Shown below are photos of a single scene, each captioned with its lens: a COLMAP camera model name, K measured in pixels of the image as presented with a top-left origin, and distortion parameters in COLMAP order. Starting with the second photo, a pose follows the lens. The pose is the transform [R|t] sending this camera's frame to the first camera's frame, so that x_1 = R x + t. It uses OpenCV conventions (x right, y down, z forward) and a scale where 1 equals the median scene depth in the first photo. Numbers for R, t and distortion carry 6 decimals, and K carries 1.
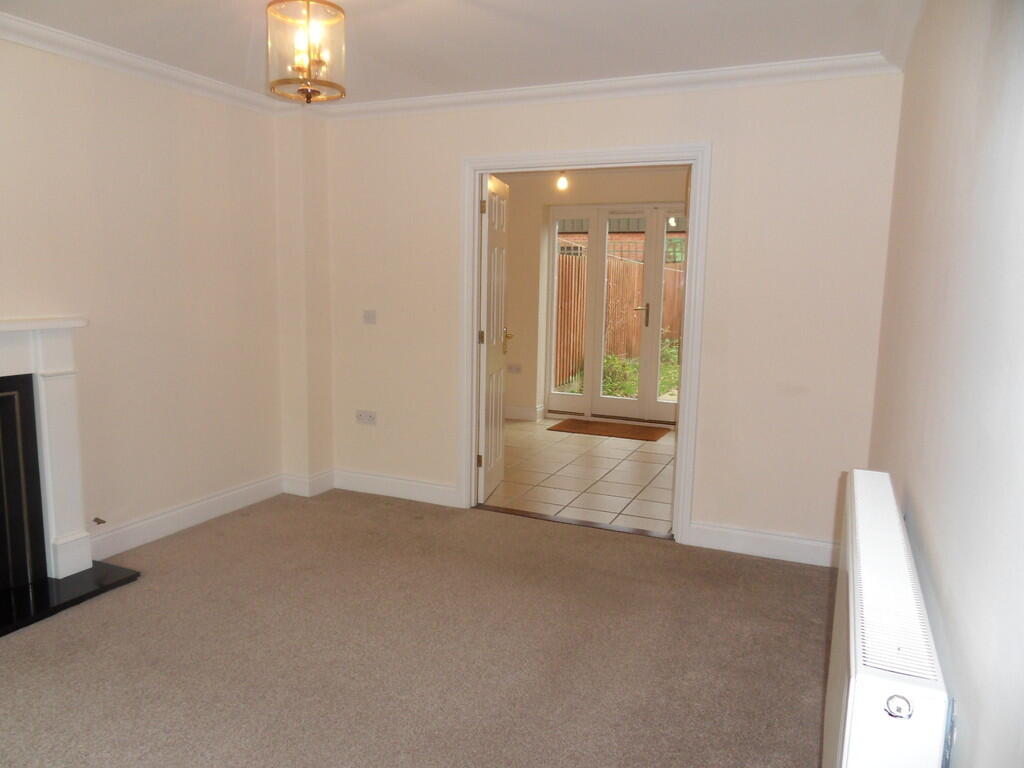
lens RADIAL K [[735.7, 0, 506.5], [0, 735.7, 384.9], [0, 0, 1]] dist [-0.002896, -0.001245]
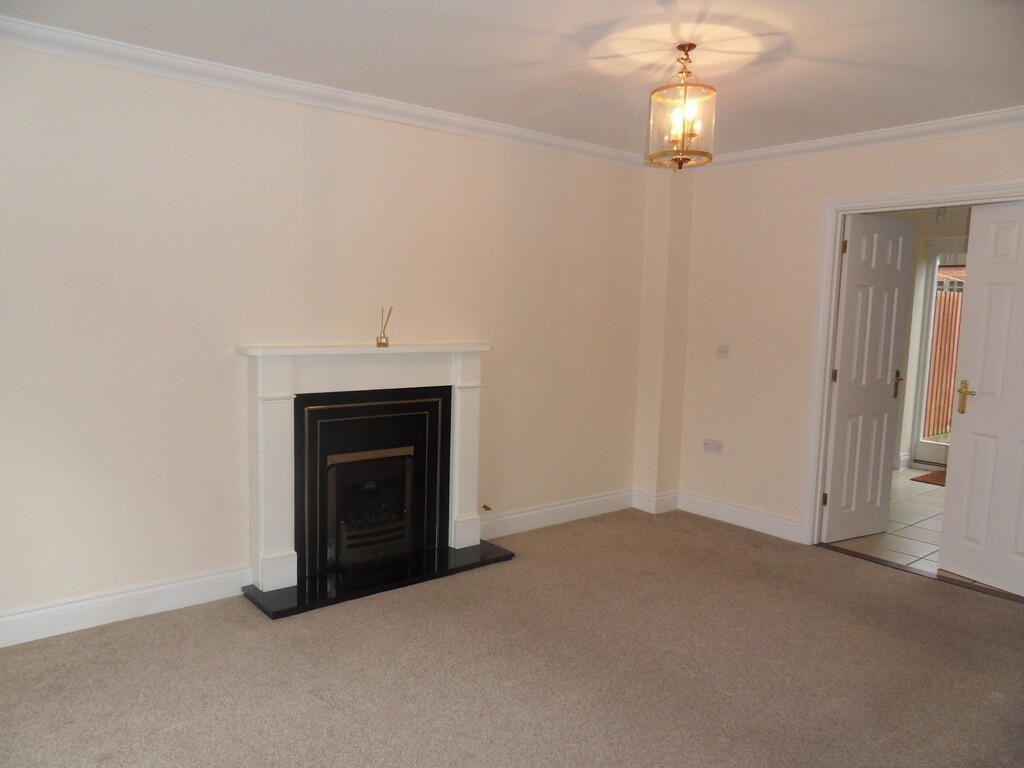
lens RADIAL K [[735.7, 0, 506.5], [0, 735.7, 384.9], [0, 0, 1]] dist [-0.002896, -0.001245]
pose [[0.890014, 0.055770, -0.452510, 0.025742], [-0.076737, 0.996655, -0.028097, 0.012439], [0.449430, 0.059731, 0.891317, -0.111245]]
